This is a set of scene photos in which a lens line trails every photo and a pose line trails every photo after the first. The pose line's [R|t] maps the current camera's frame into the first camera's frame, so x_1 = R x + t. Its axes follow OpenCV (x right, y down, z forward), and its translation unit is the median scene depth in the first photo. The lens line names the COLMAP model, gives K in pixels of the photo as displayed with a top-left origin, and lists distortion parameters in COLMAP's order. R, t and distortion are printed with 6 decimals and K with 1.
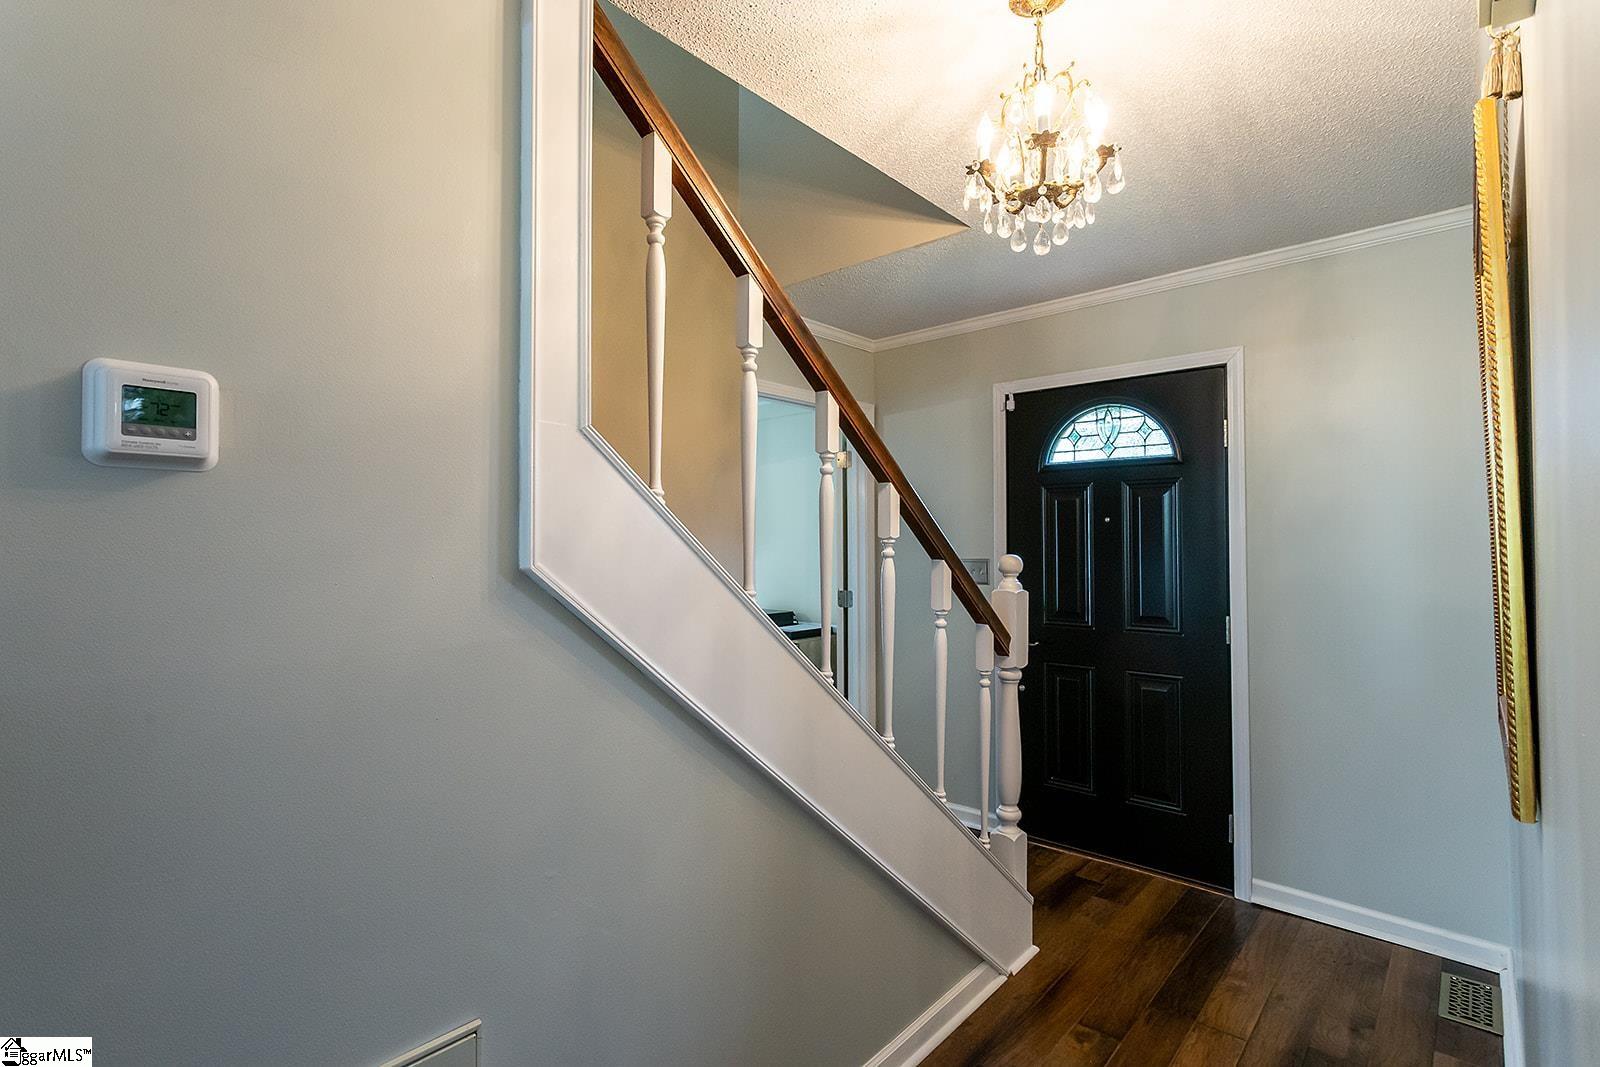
lens RADIAL K [[759.0, 0, 800.3], [0, 759.0, 530.8], [0, 0, 1]] dist [0.002408, 0.001993]
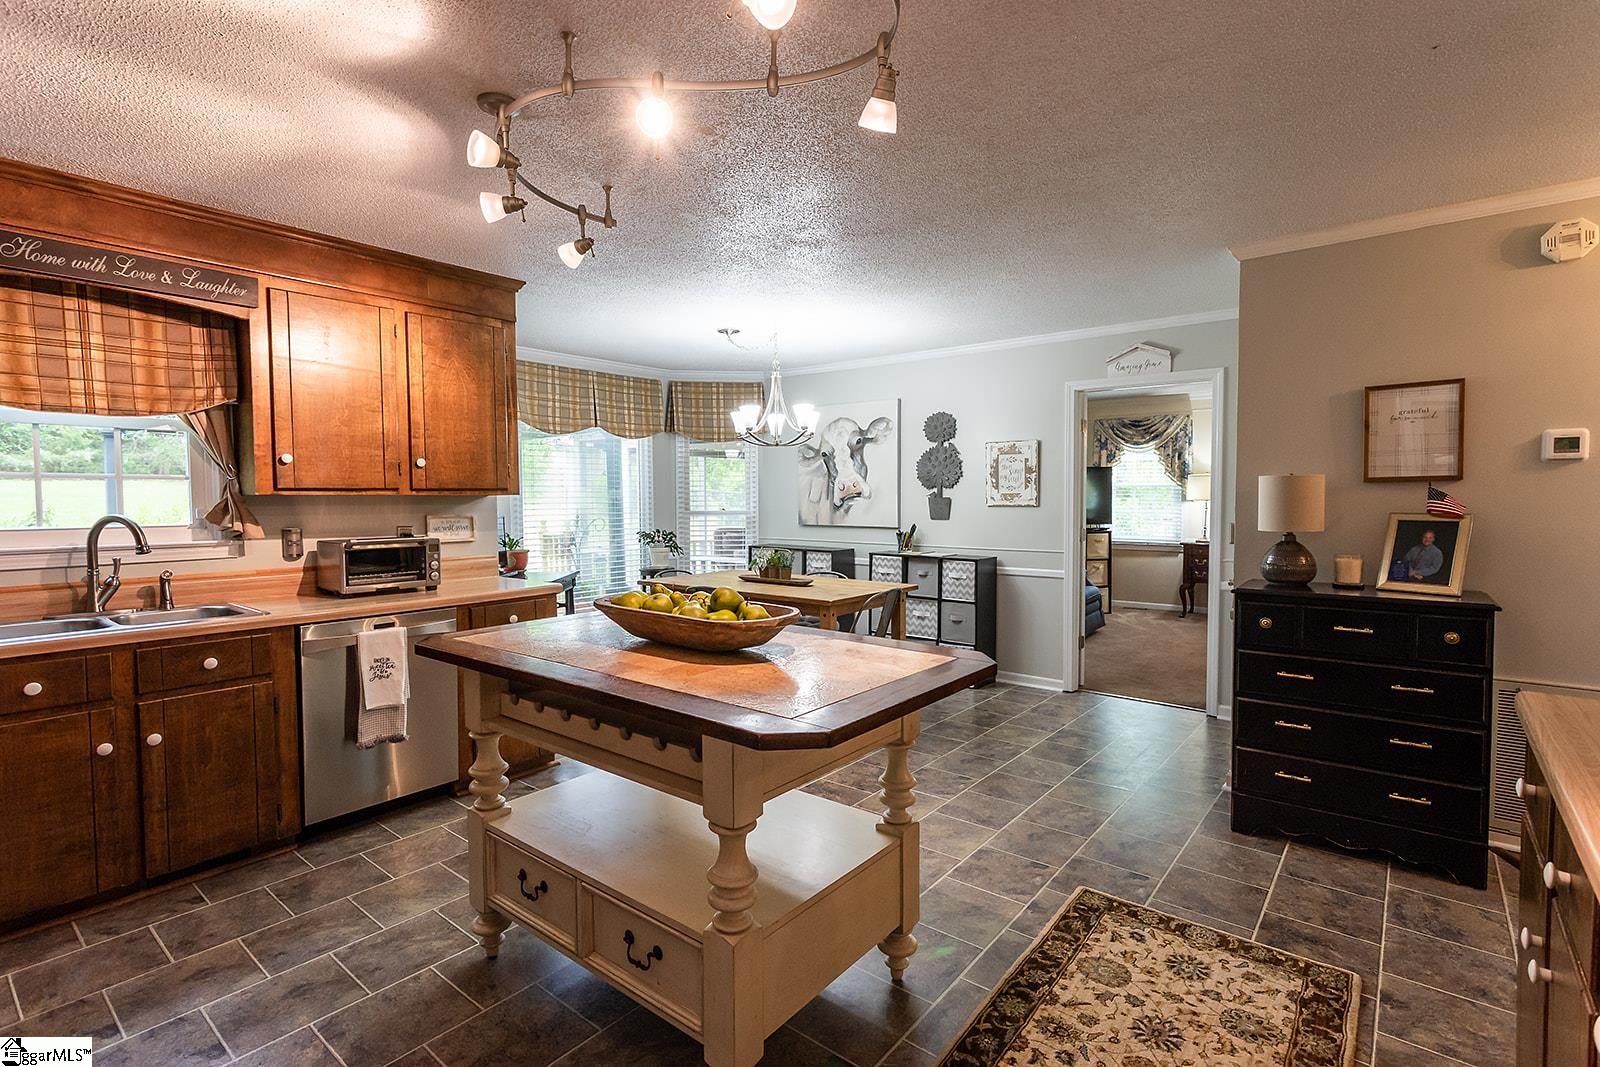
lens RADIAL K [[759.0, 0, 797.2], [0, 759.0, 531.7], [0, 0, 1]] dist [0.002408, 0.001993]
pose [[0.042962, 0.052197, -0.997712, 2.137098], [0.027391, 0.998197, 0.053402, -0.051100], [0.998701, -0.029623, 0.041455, -2.266277]]
